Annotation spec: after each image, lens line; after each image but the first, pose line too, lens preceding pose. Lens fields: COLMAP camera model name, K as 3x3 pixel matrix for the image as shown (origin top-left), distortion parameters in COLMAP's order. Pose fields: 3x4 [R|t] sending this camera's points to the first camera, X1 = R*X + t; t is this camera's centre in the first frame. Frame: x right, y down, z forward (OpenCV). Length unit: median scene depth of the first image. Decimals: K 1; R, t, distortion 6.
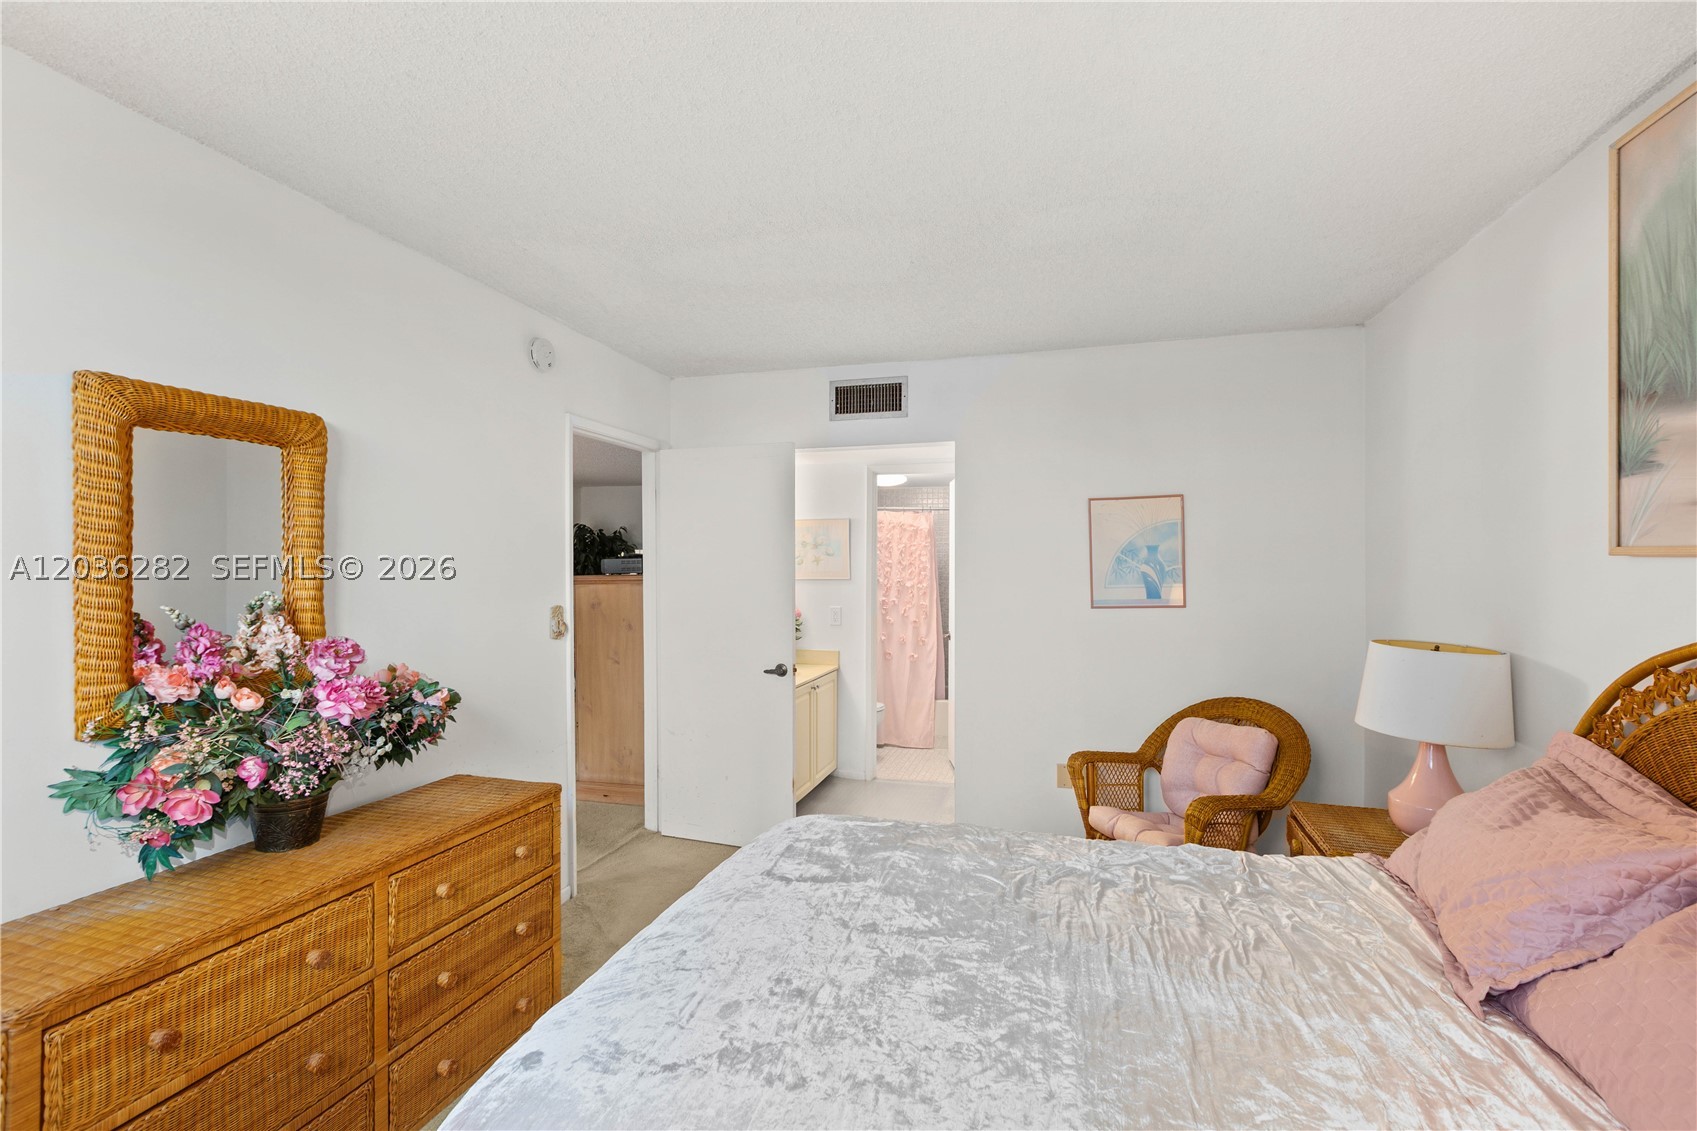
lens RADIAL K [[758.8, 0, 848.5], [0, 758.8, 565.5], [0, 0, 1]] dist [-0.001137, -0.000592]
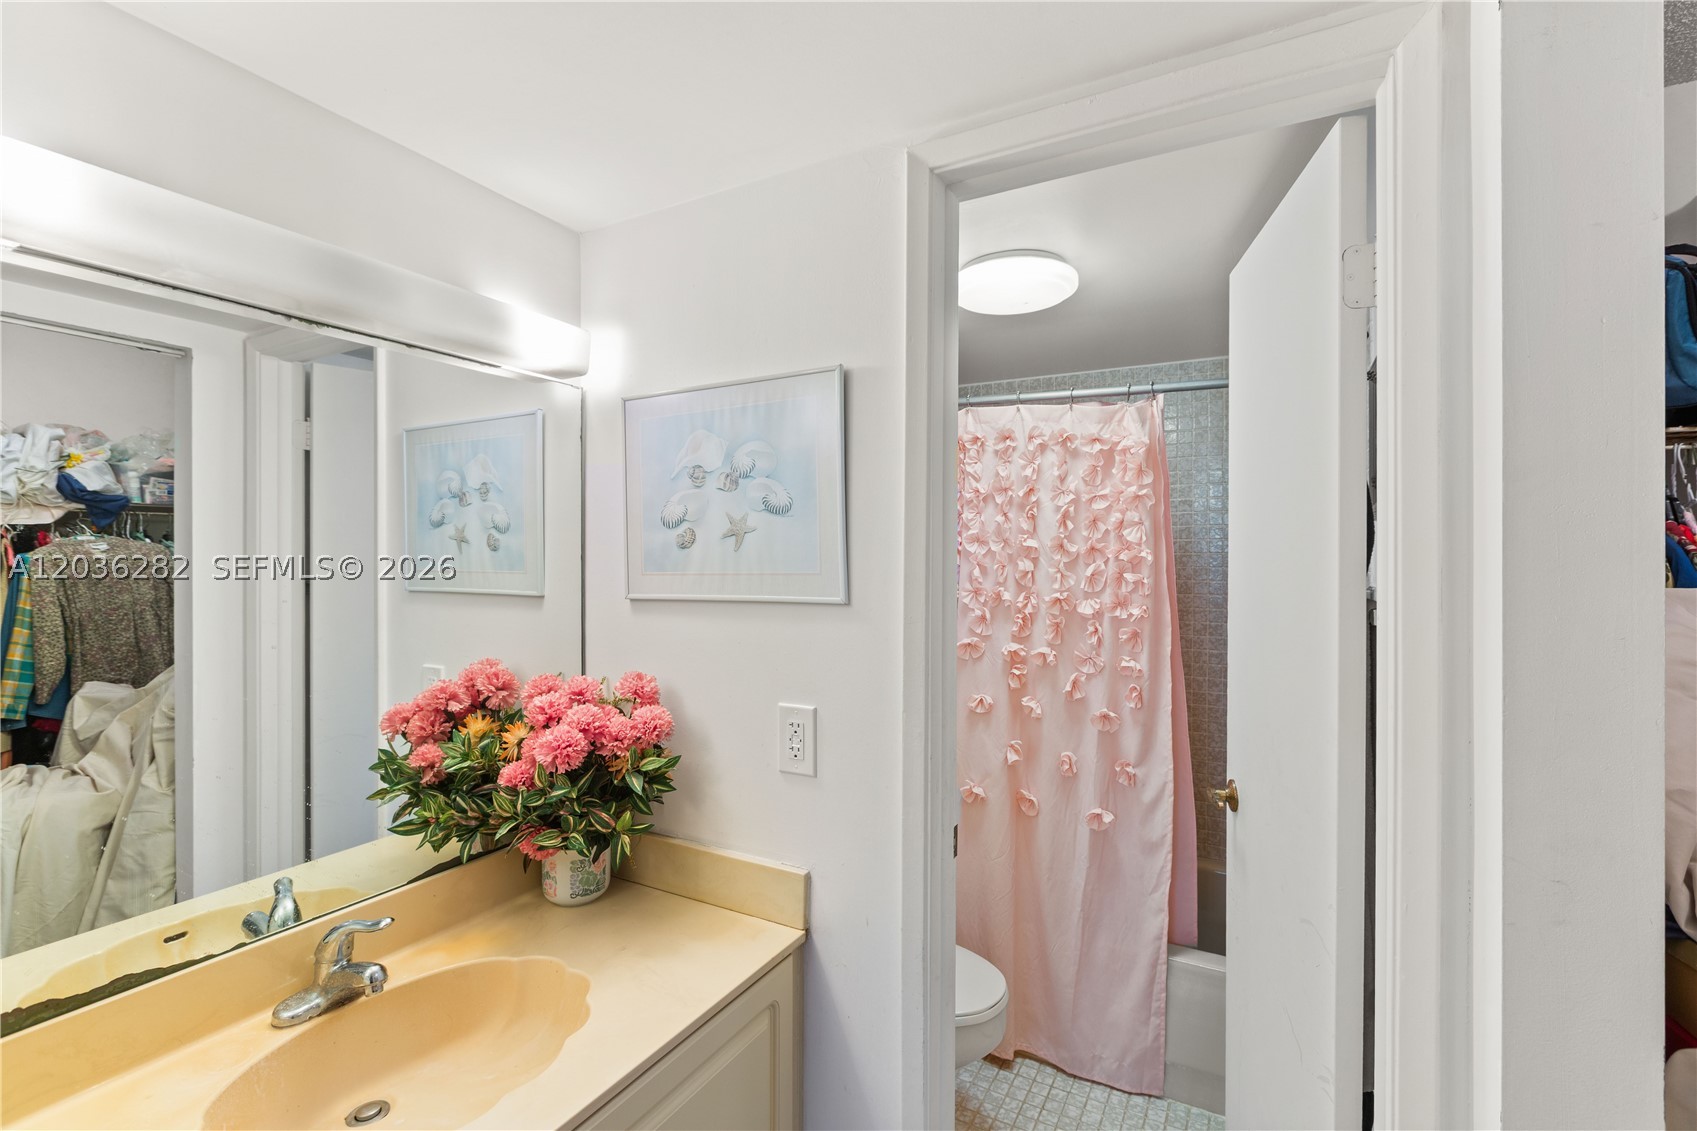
lens RADIAL K [[761.0, 0, 852.6], [0, 761.0, 556.0], [0, 0, 1]] dist [-0.003435, -0.000268]
pose [[0.974516, -0.000076, -0.224317, 0.053121], [-0.001582, 0.999973, -0.007210, 0.003222], [0.224312, 0.007381, 0.974489, 0.637783]]
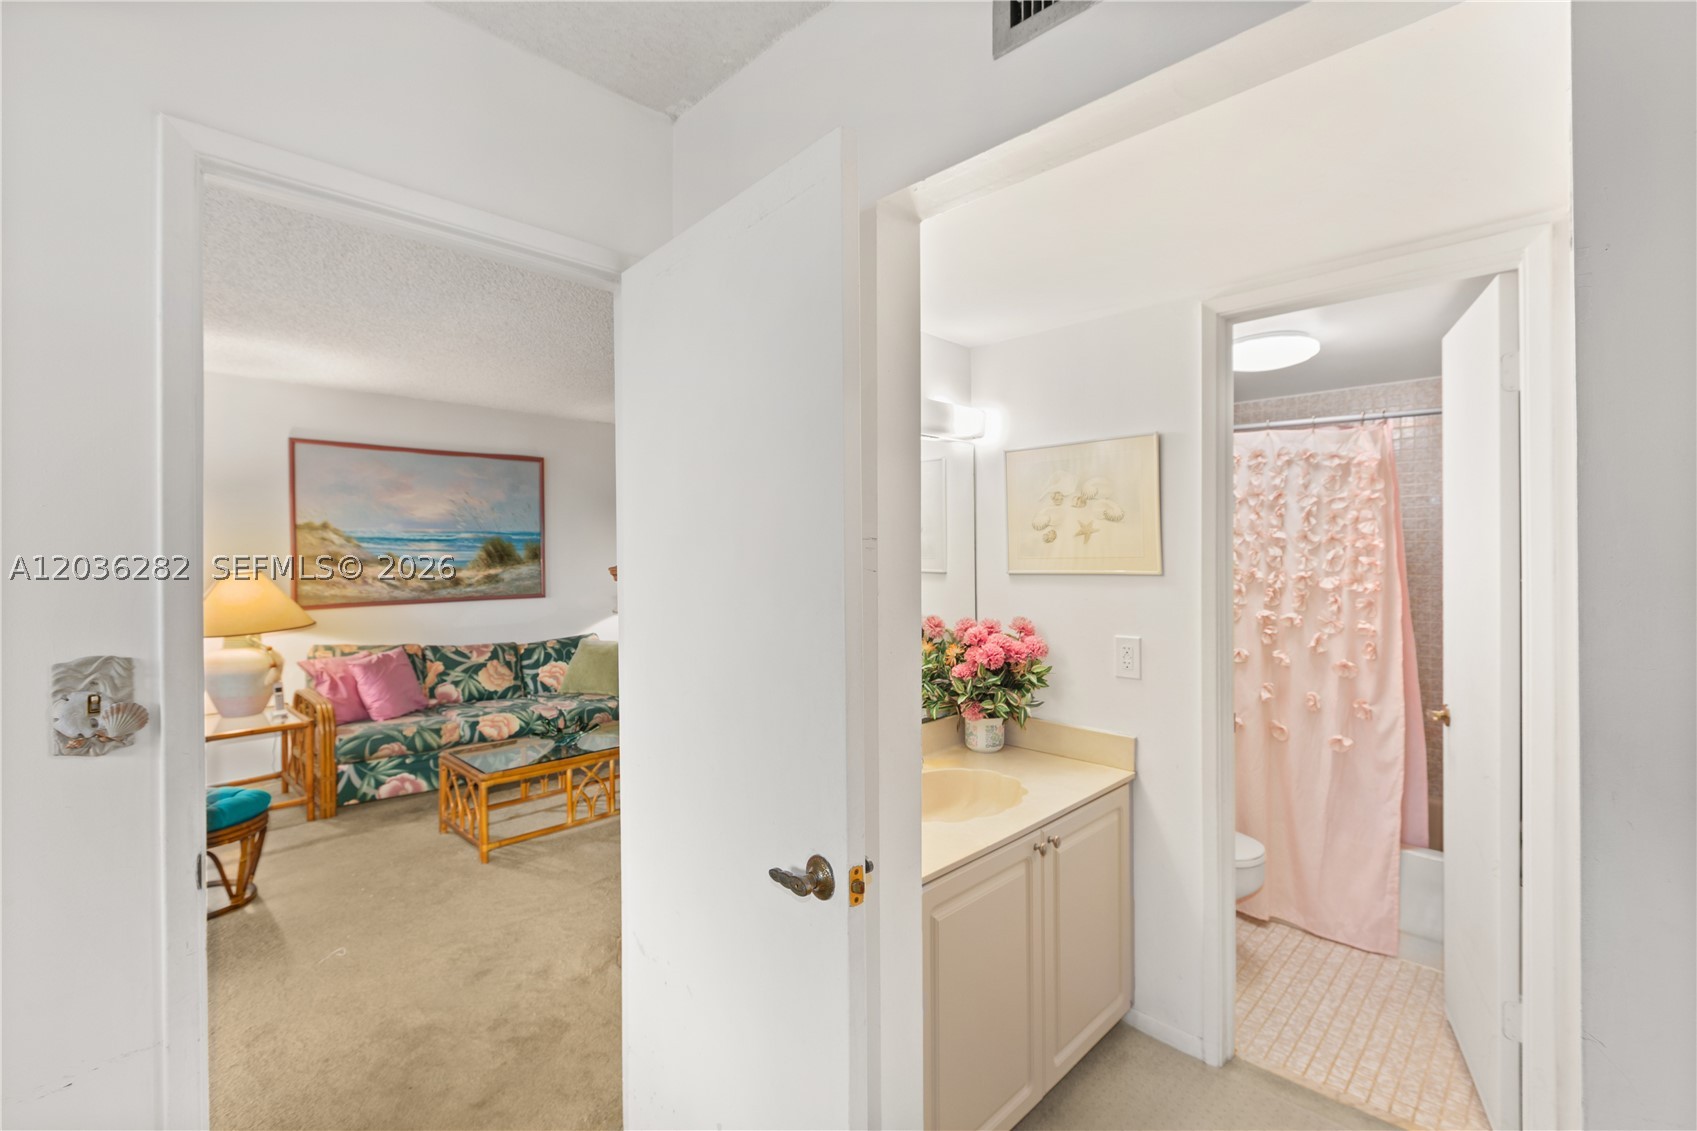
lens RADIAL K [[751.1, 0, 845.8], [0, 751.1, 548.7], [0, 0, 1]] dist [-0.000467, -0.001008]
pose [[0.876402, -0.007528, -0.481522, 0.042700], [0.006005, 0.999971, -0.004705, 0.003714], [0.481543, 0.001232, 0.876421, 0.461709]]
